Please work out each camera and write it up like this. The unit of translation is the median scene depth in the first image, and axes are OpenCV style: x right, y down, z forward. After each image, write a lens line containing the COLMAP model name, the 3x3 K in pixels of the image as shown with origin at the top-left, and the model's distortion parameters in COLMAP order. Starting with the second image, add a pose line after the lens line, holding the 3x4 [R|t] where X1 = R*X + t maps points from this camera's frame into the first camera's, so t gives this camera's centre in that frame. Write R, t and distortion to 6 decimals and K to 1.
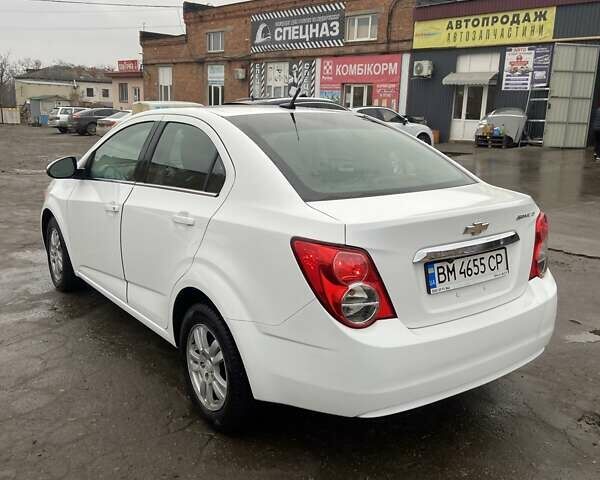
lens RADIAL K [[591.5, 0, 300.0], [0, 591.5, 240.0], [0, 0, 1]] dist [0.106265, -0.117630]
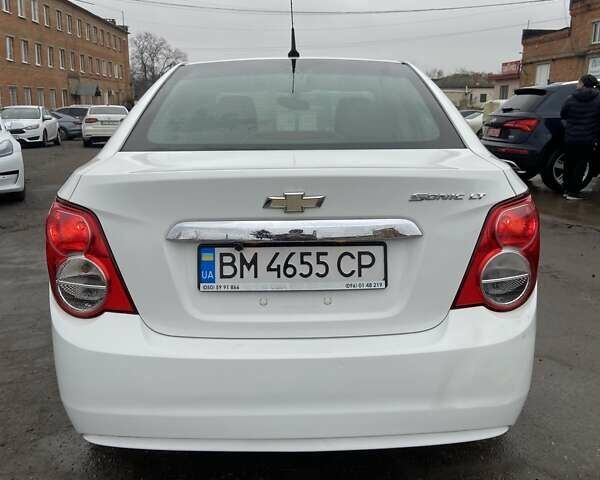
lens RADIAL K [[591.5, 0, 300.0], [0, 591.5, 240.0], [0, 0, 1]] dist [0.106265, -0.117630]
pose [[0.815950, 0.108857, -0.567781, 0.640624], [-0.113234, 0.993182, 0.027690, 0.001602], [0.566925, 0.041698, 0.822713, 0.468765]]
